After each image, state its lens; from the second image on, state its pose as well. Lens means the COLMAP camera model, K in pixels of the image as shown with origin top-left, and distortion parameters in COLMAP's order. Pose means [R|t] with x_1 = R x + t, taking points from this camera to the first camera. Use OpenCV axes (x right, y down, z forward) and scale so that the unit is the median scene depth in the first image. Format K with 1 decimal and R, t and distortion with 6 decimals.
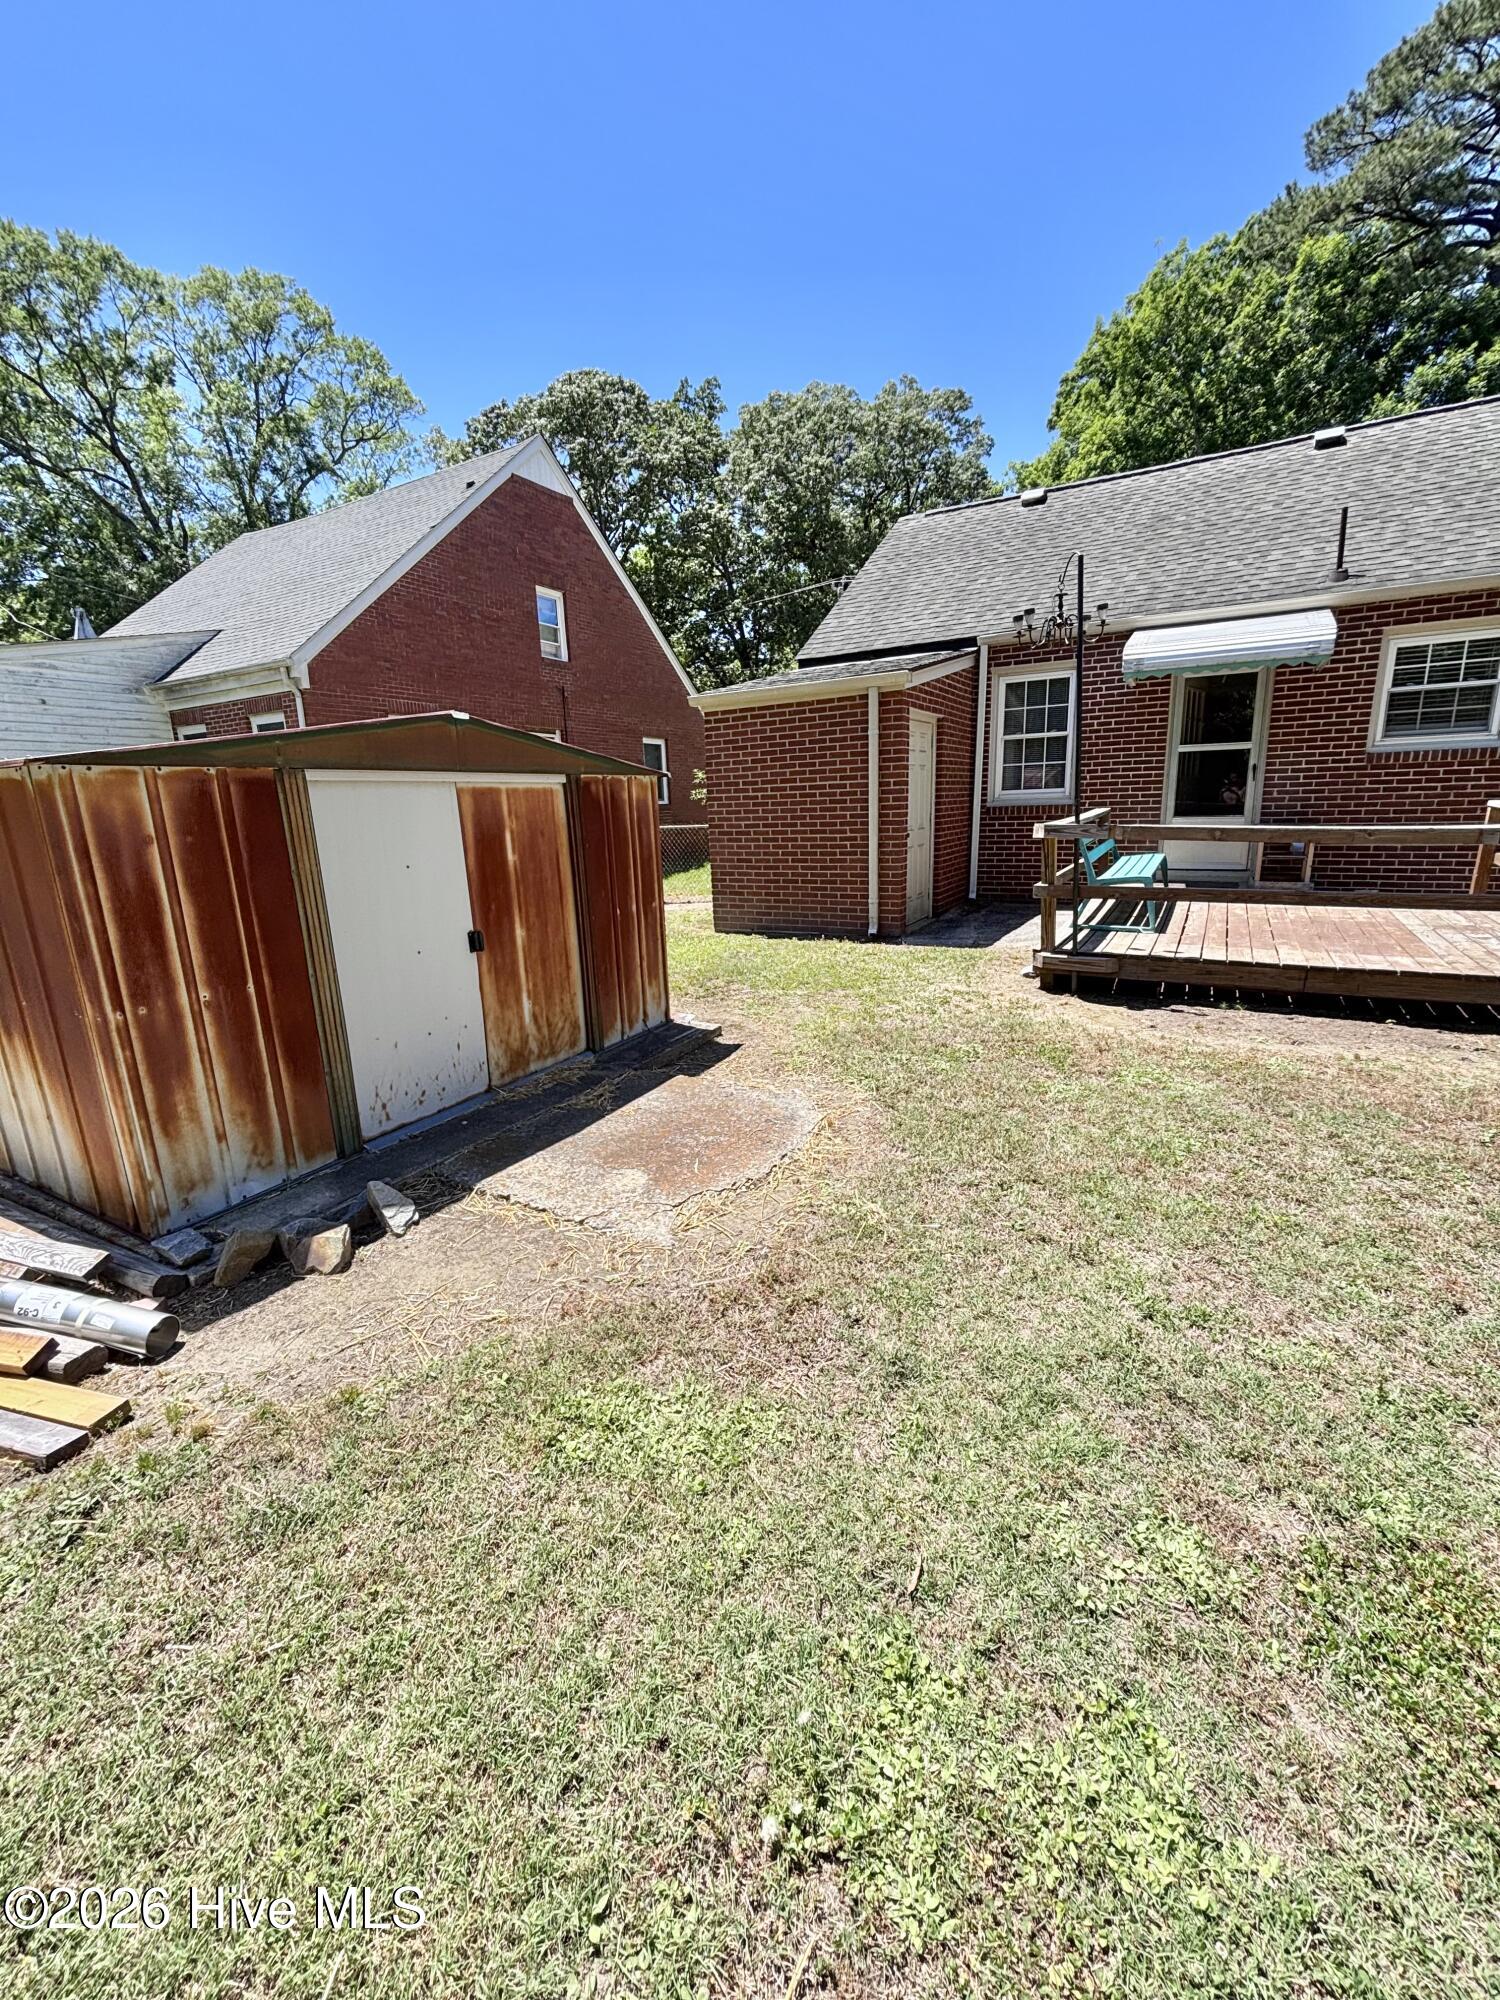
lens RADIAL K [[809.3, 0, 752.3], [0, 809.3, 996.8], [0, 0, 1]] dist [-0.002312, 0.001400]
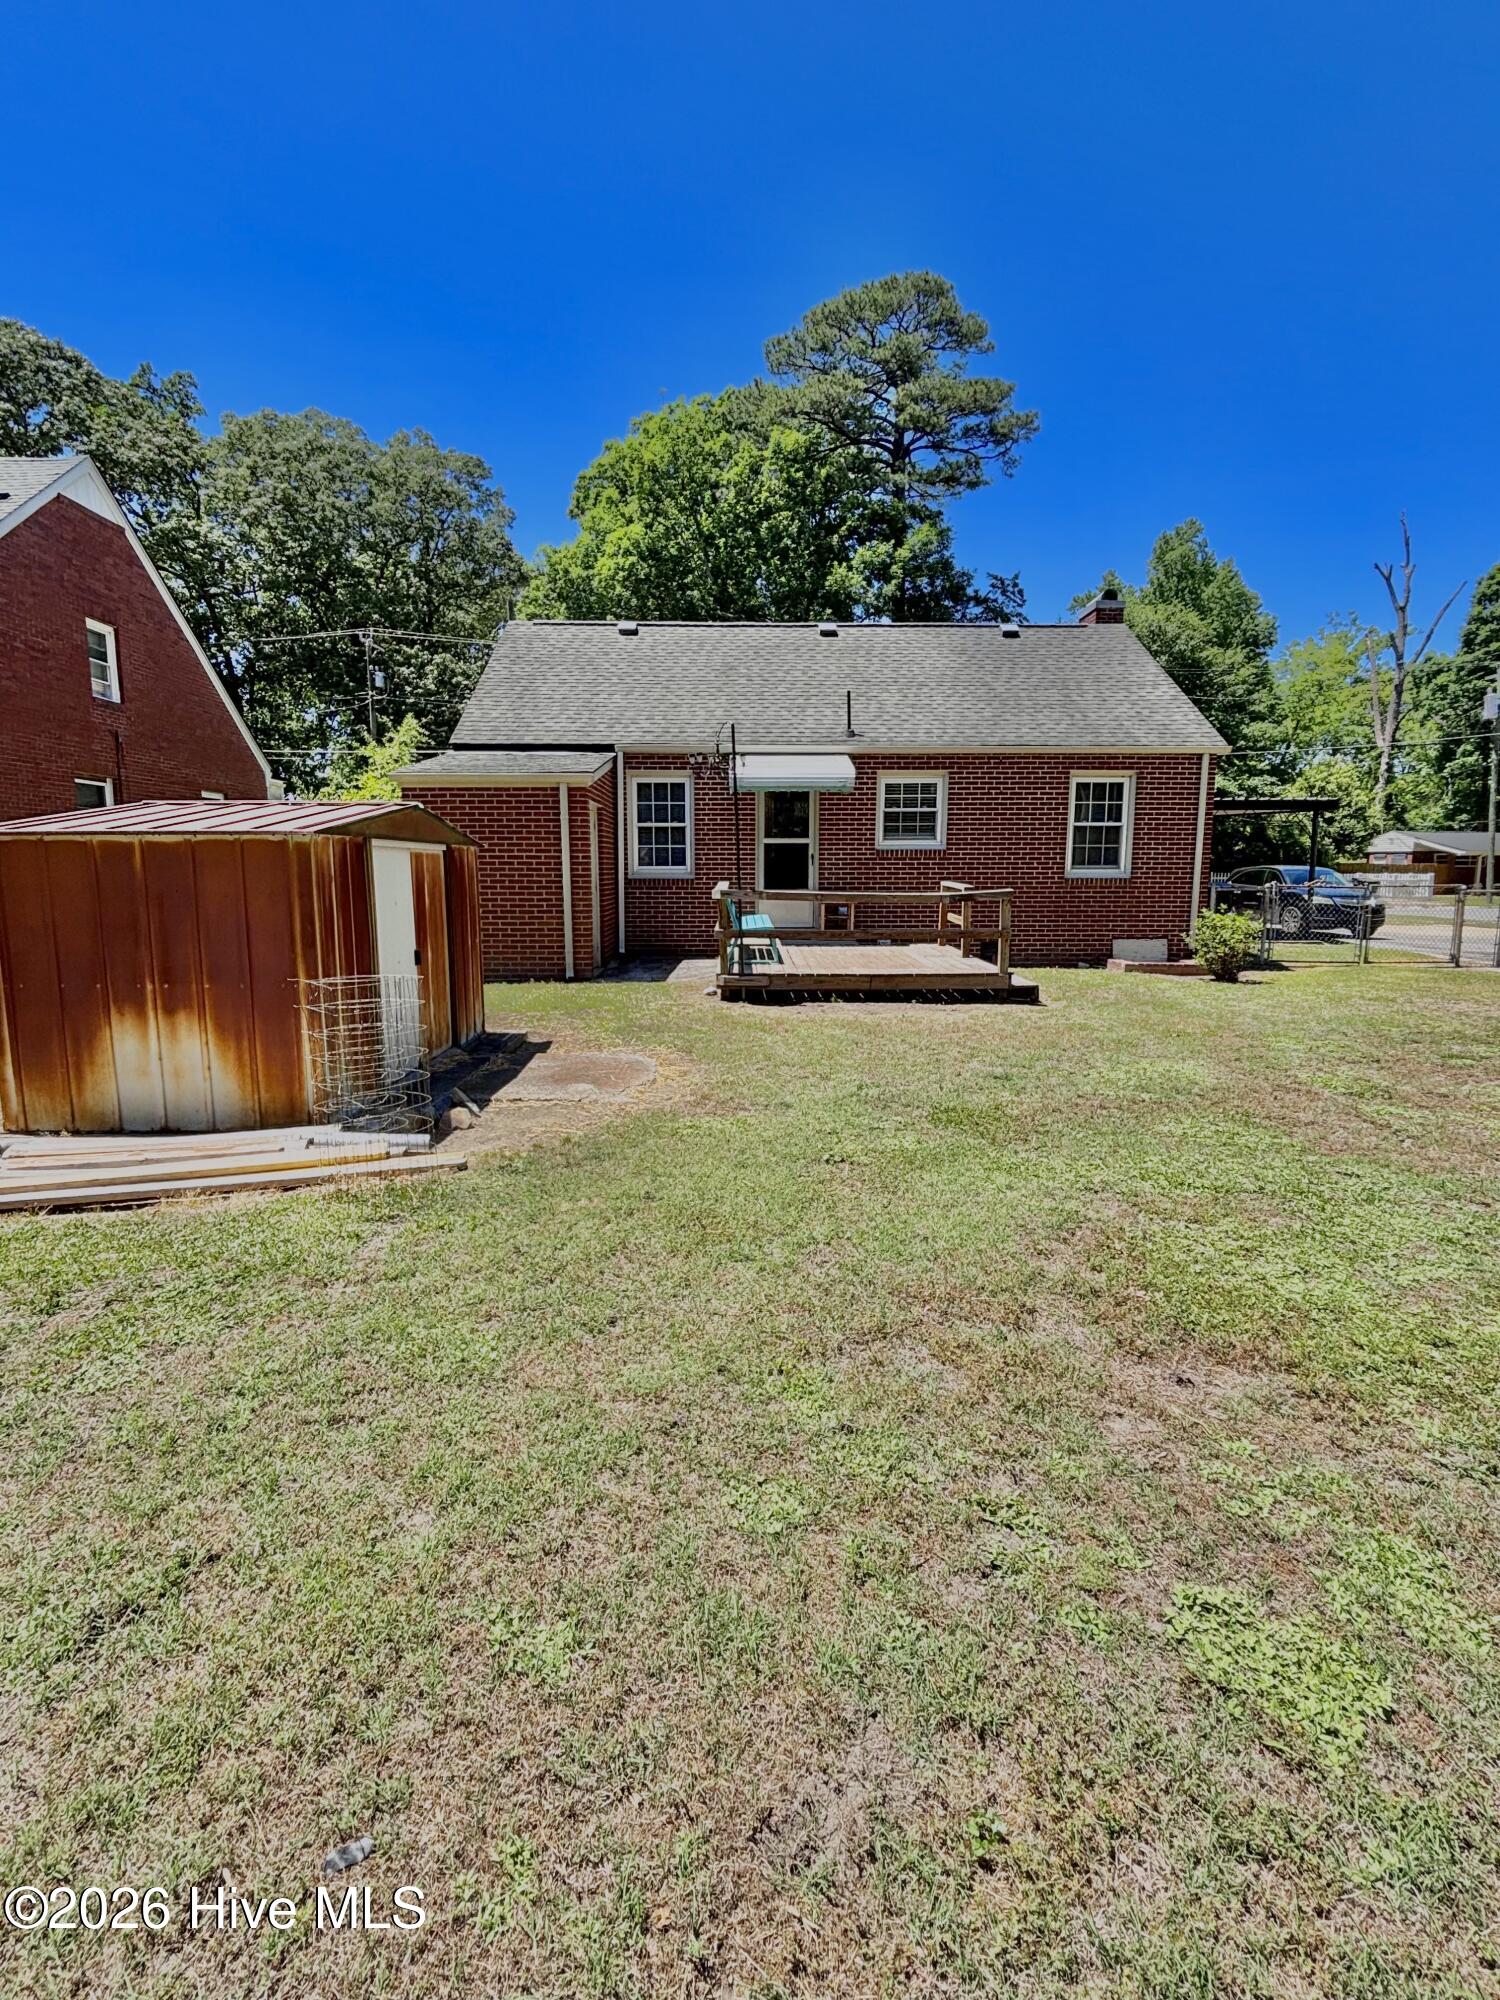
lens RADIAL K [[934.7, 0, 751.1], [0, 934.7, 1002.2], [0, 0, 1]] dist [0.003287, 0.000445]
pose [[0.862734, -0.039495, 0.504114, -0.089201], [0.091015, 0.992792, -0.077980, 0.025772], [-0.497400, 0.113158, 0.860109, -0.094776]]
